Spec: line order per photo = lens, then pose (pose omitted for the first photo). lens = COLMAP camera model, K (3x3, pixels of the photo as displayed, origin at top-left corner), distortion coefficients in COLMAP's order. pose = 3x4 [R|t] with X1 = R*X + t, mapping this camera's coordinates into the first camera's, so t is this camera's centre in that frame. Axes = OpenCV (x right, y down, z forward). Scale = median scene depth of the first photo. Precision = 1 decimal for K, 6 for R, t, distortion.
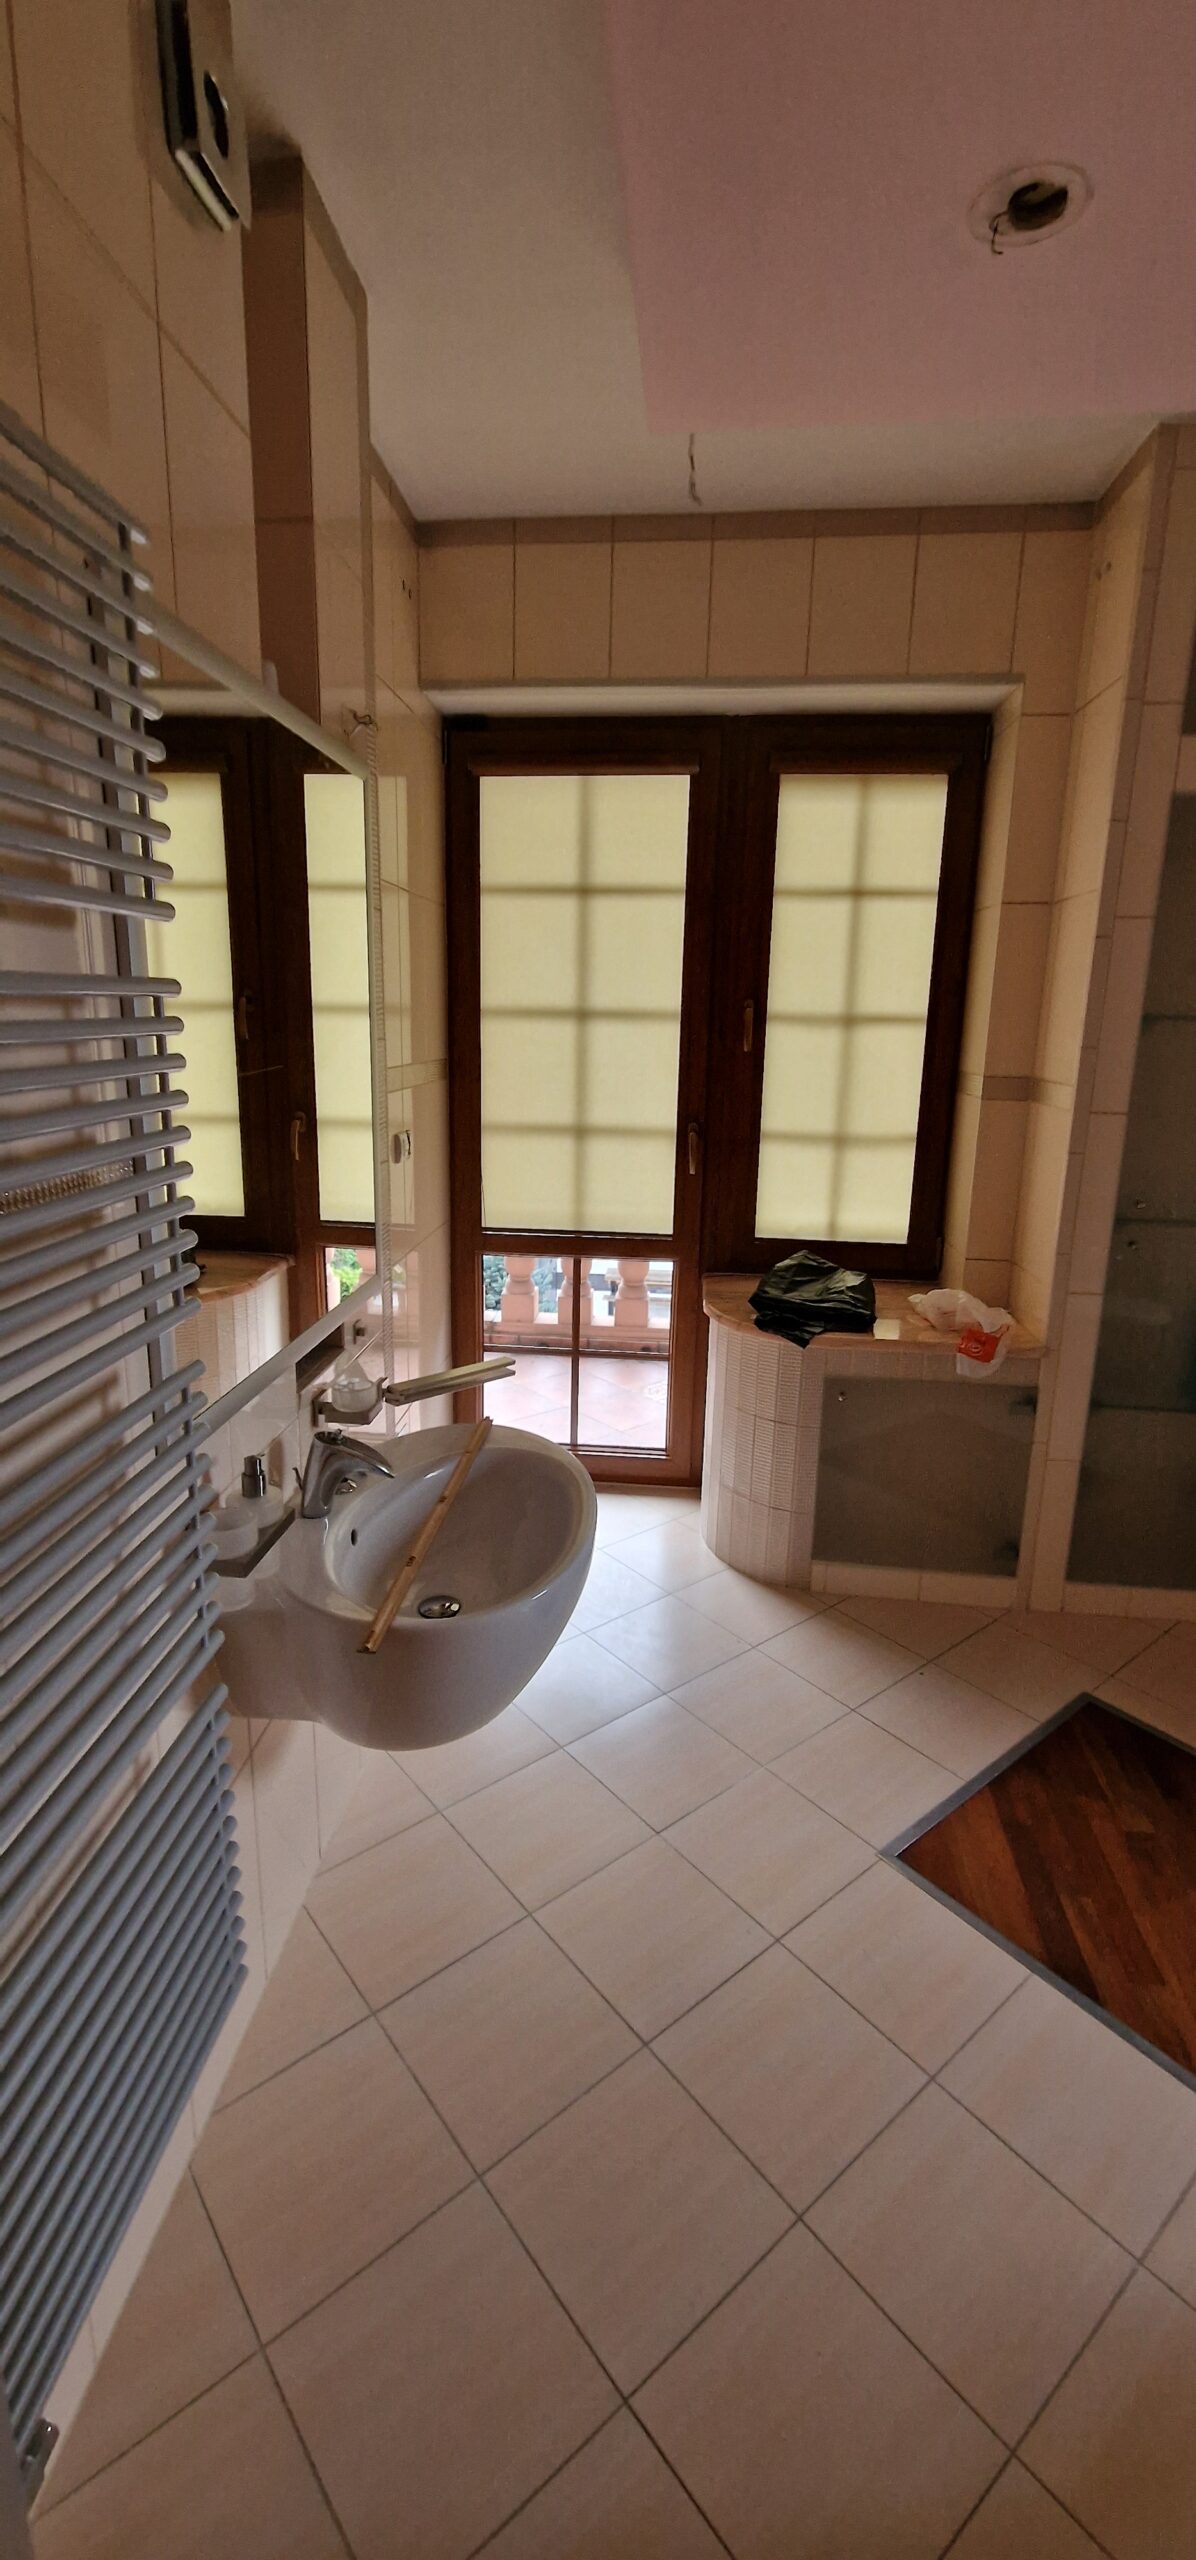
lens RADIAL K [[1050.7, 0, 599.4], [0, 1050.7, 1266.1], [0, 0, 1]] dist [0.003518, -0.004660]
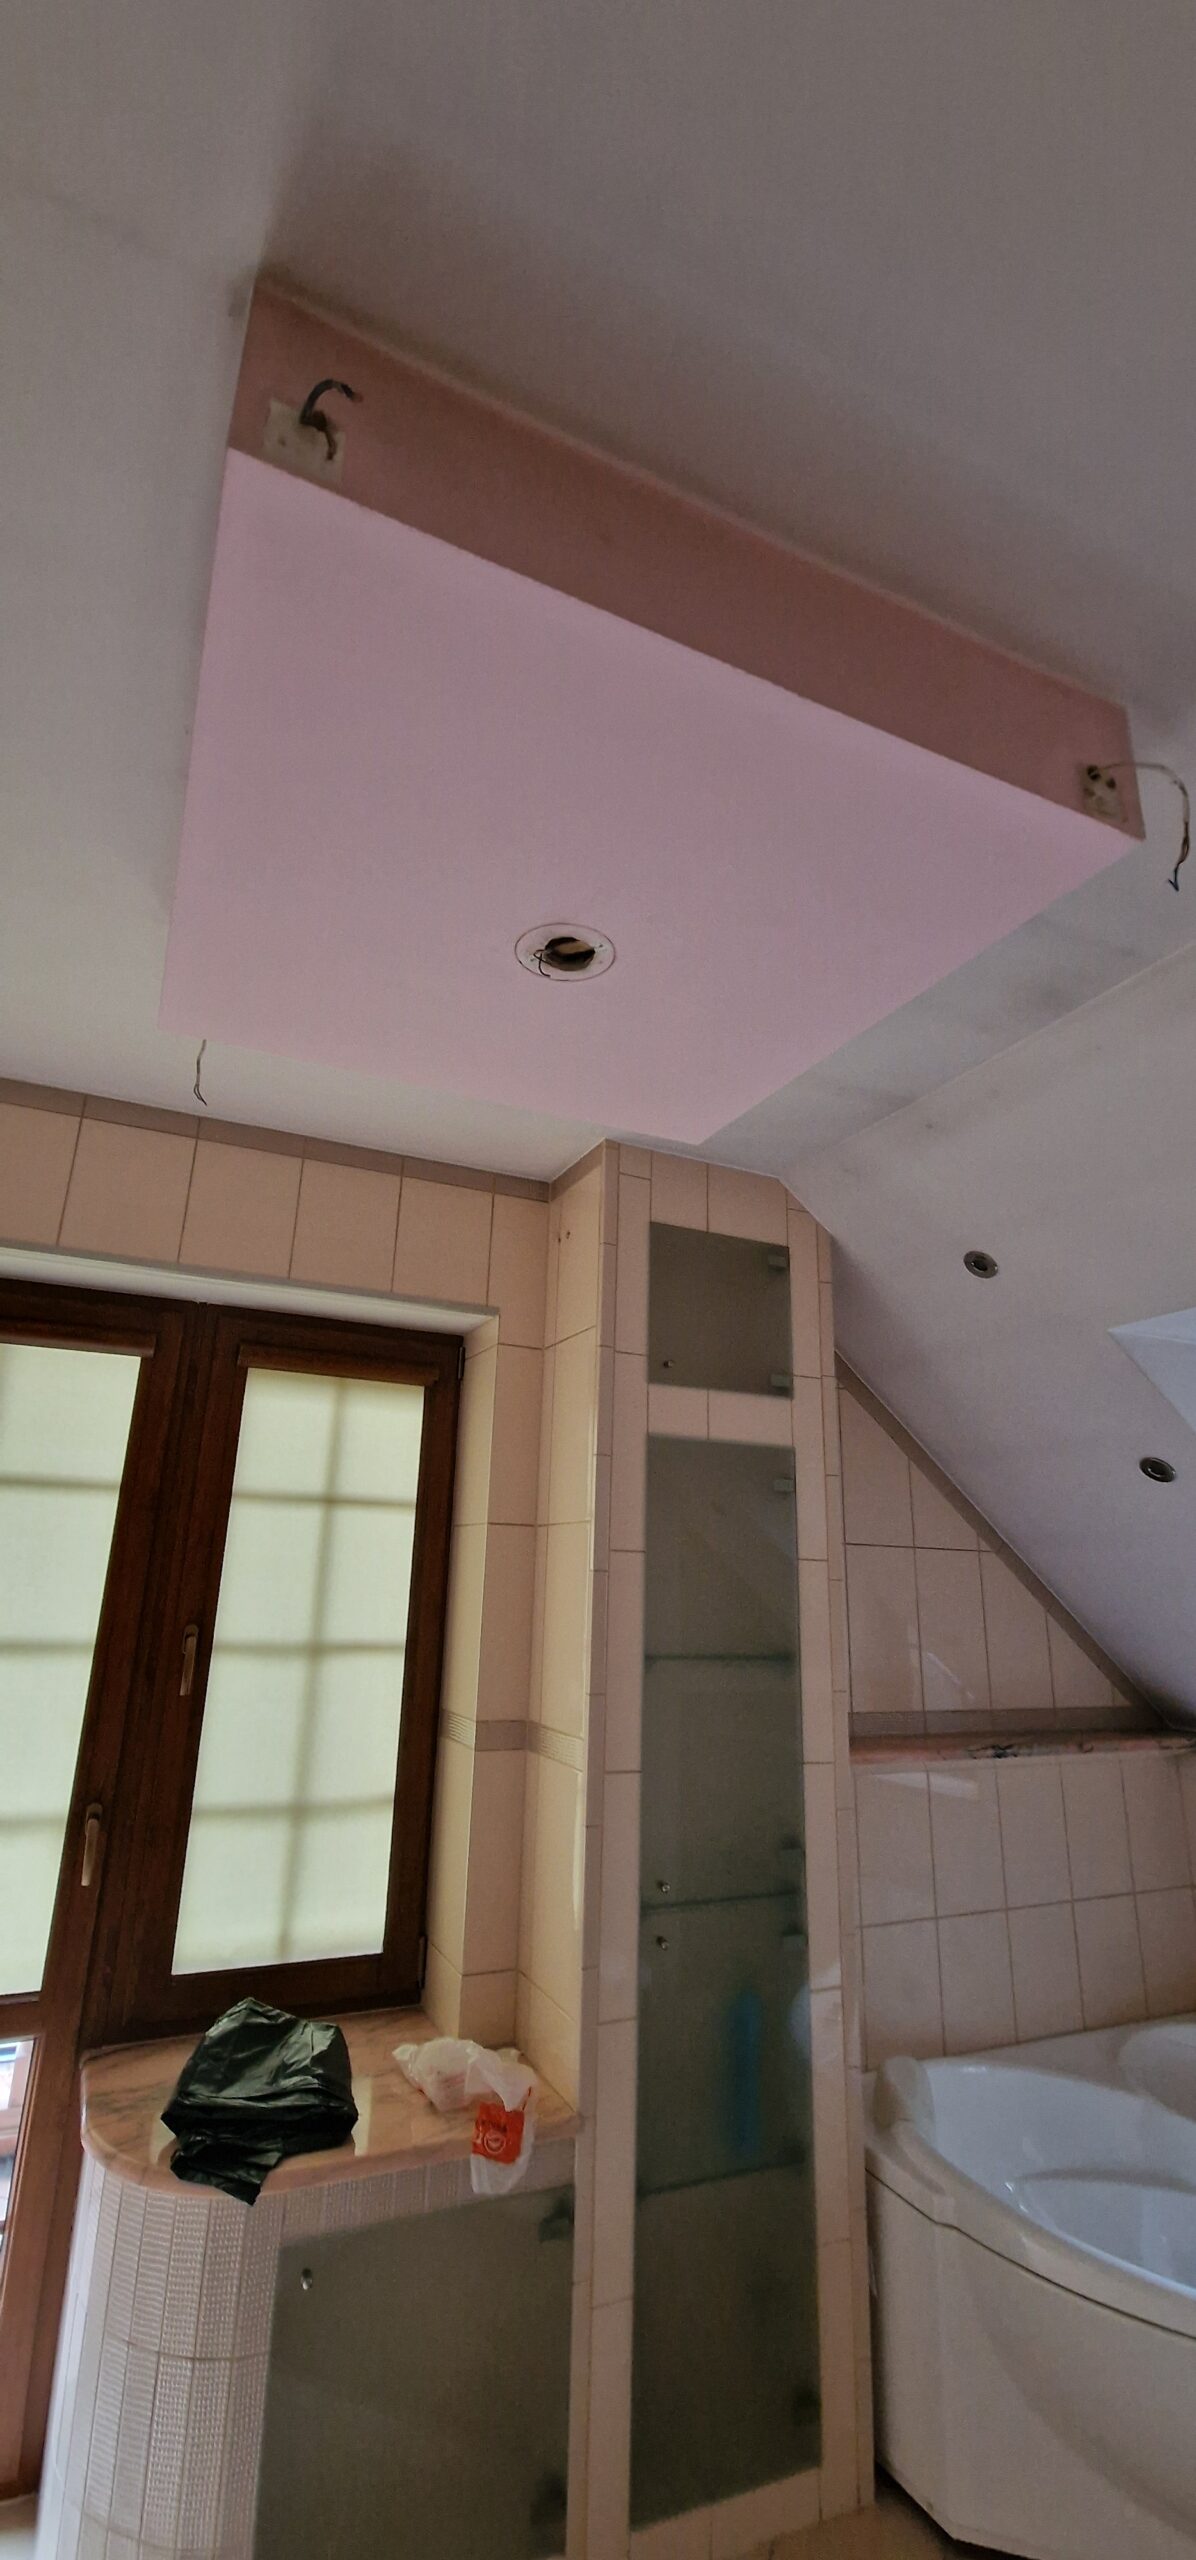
lens RADIAL K [[1050.7, 0, 594.1], [0, 1050.7, 1257.7], [0, 0, 1]] dist [0.003518, -0.004660]
pose [[0.861994, 0.157894, 0.481702, -0.023233], [0.105044, 0.873990, -0.474454, -0.093482], [-0.495916, 0.459576, 0.736788, 0.147527]]
